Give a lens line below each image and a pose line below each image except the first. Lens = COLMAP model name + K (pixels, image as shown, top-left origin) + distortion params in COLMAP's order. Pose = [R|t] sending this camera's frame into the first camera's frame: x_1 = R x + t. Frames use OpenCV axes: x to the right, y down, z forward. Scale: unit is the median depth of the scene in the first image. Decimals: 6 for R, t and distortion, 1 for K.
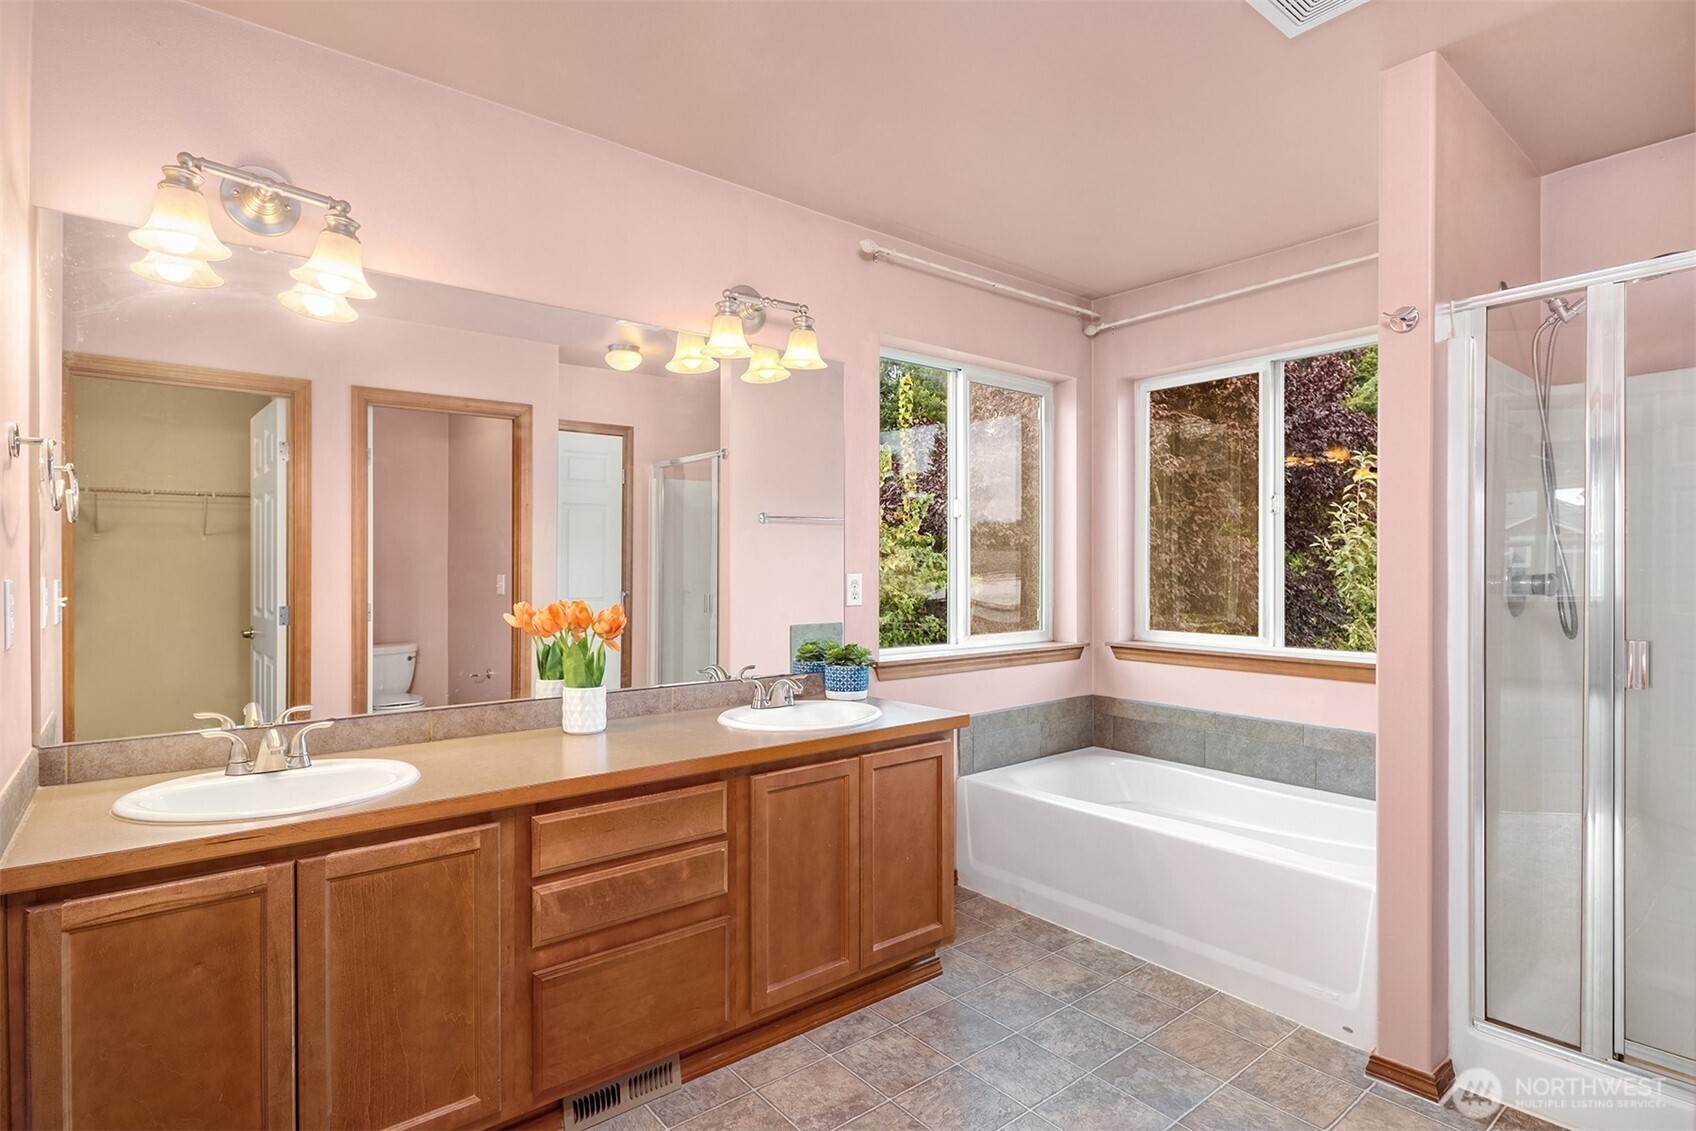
lens RADIAL K [[847.5, 0, 848.0], [0, 847.5, 565.5], [0, 0, 1]] dist [-0.000758, -0.000720]
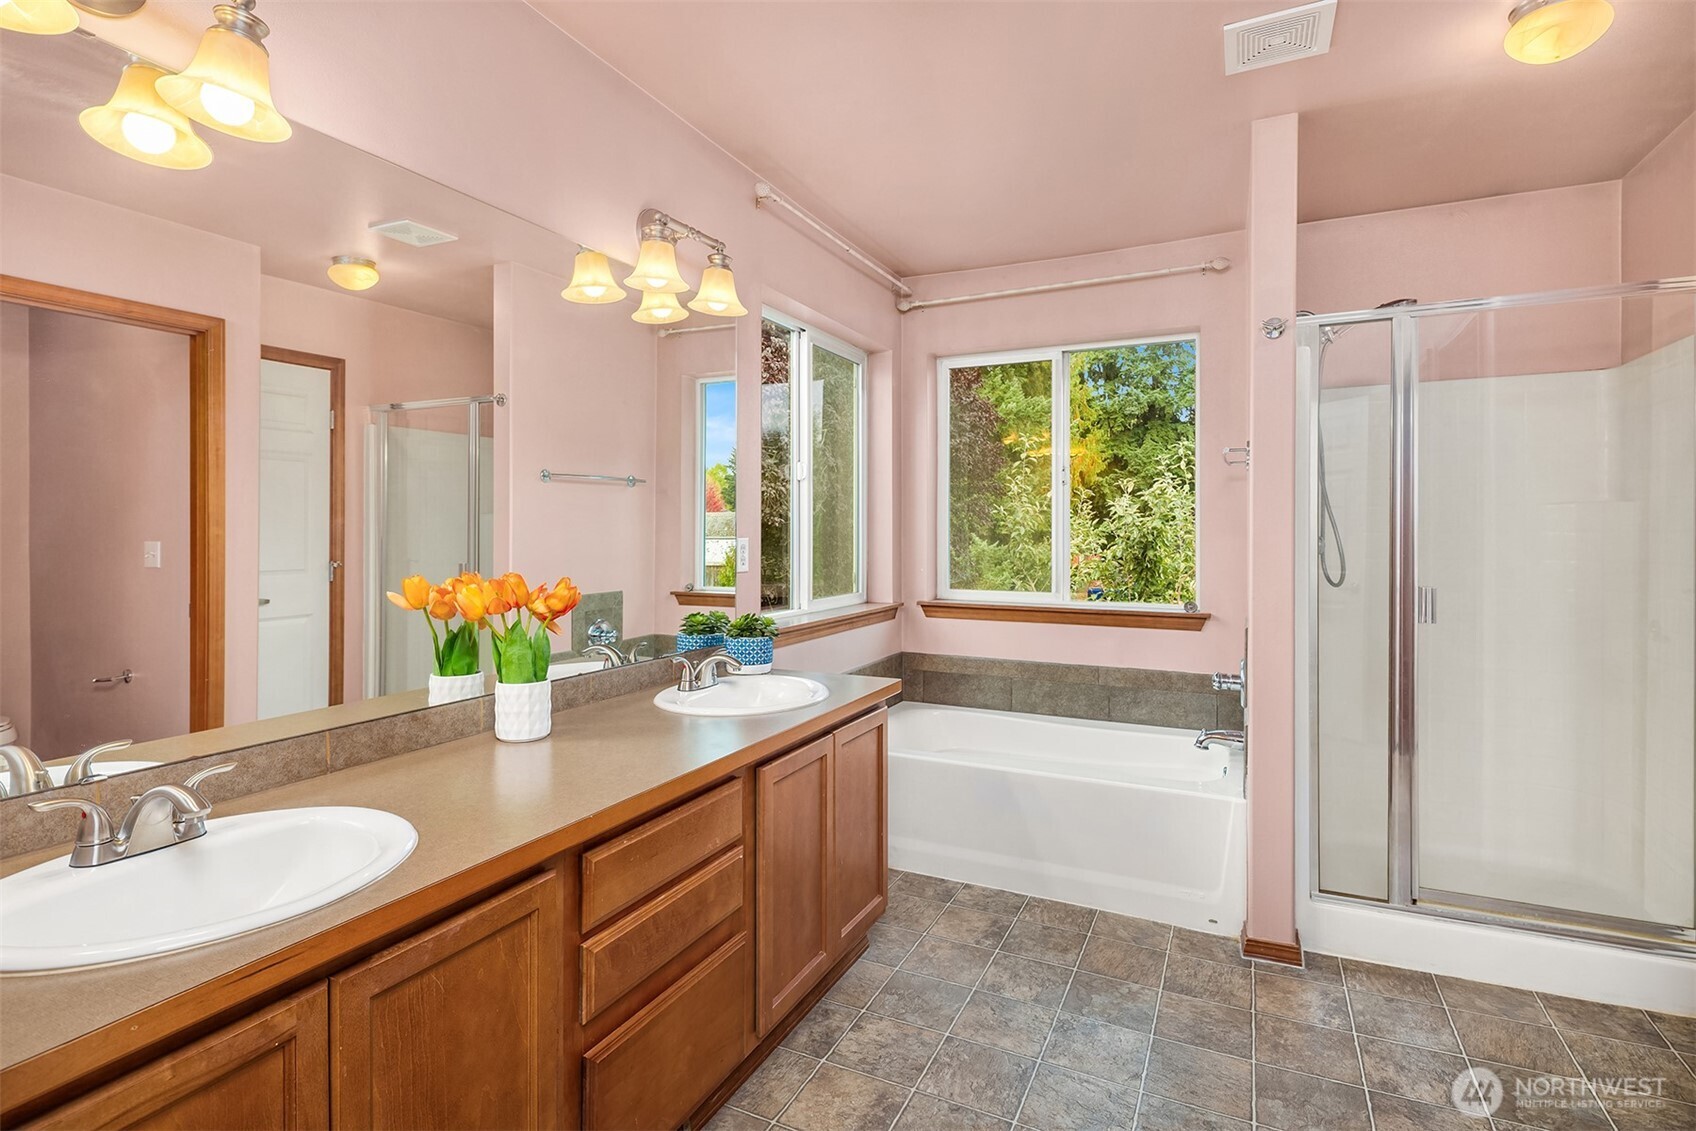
lens RADIAL K [[830.0, 0, 848.9], [0, 830.0, 531.8], [0, 0, 1]] dist [0.001909, 0.000262]
pose [[0.906848, -0.000746, 0.421457, -0.309110], [-0.000344, 0.999997, 0.002510, 0.000634], [-0.421458, -0.002421, 0.906845, 0.139491]]
